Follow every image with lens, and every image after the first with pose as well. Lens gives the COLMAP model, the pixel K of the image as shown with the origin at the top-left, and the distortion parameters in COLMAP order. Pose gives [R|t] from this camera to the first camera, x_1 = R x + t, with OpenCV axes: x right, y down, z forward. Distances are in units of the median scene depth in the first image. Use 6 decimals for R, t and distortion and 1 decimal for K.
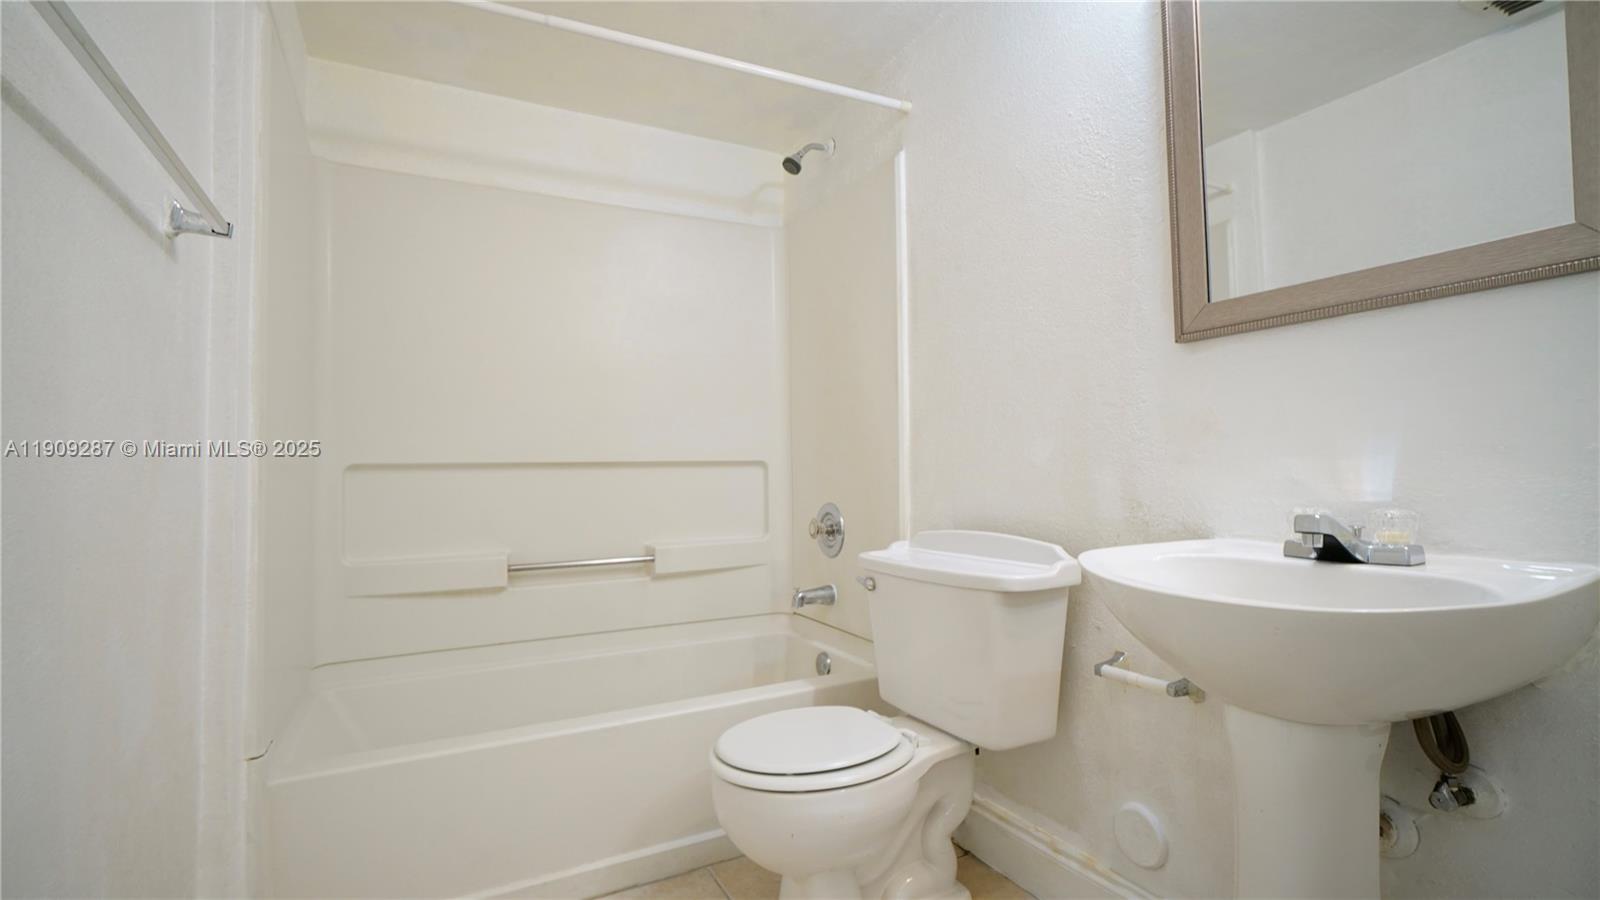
lens RADIAL K [[690.3, 0, 798.2], [0, 690.3, 453.2], [0, 0, 1]] dist [0.001375, 0.000036]
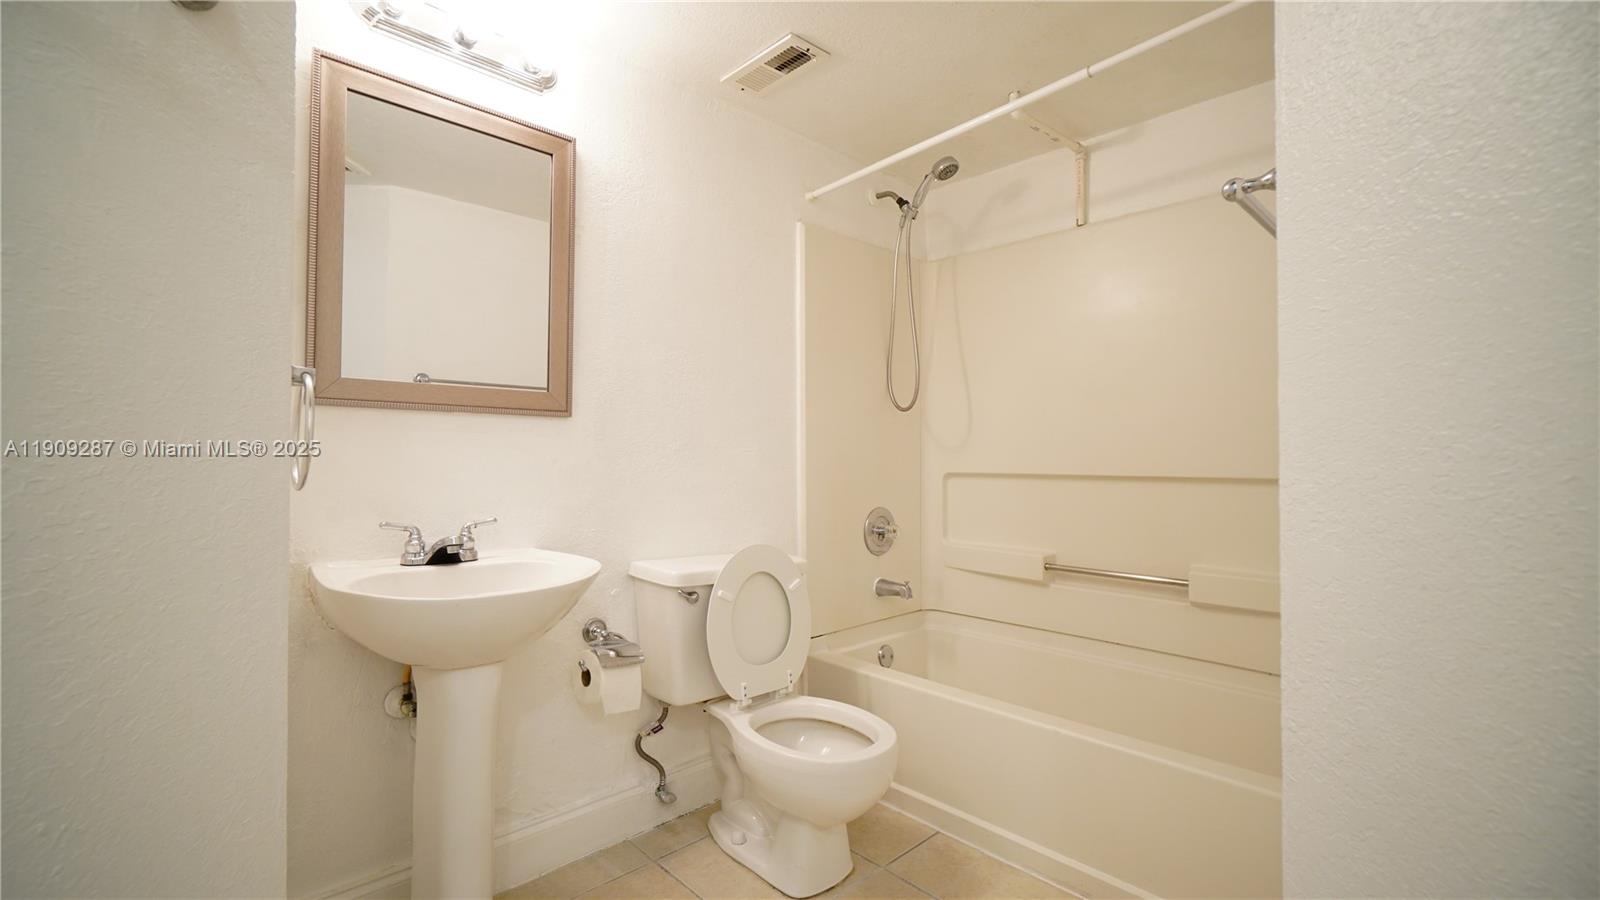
lens RADIAL K [[690.3, 0, 797.7], [0, 690.3, 449.4], [0, 0, 1]] dist [0.001375, 0.000036]
pose [[0.314414, -0.012522, -0.949203, 0.549990], [-0.006140, 0.999865, -0.015224, -0.008303], [0.949266, 0.010614, 0.314295, 0.239189]]
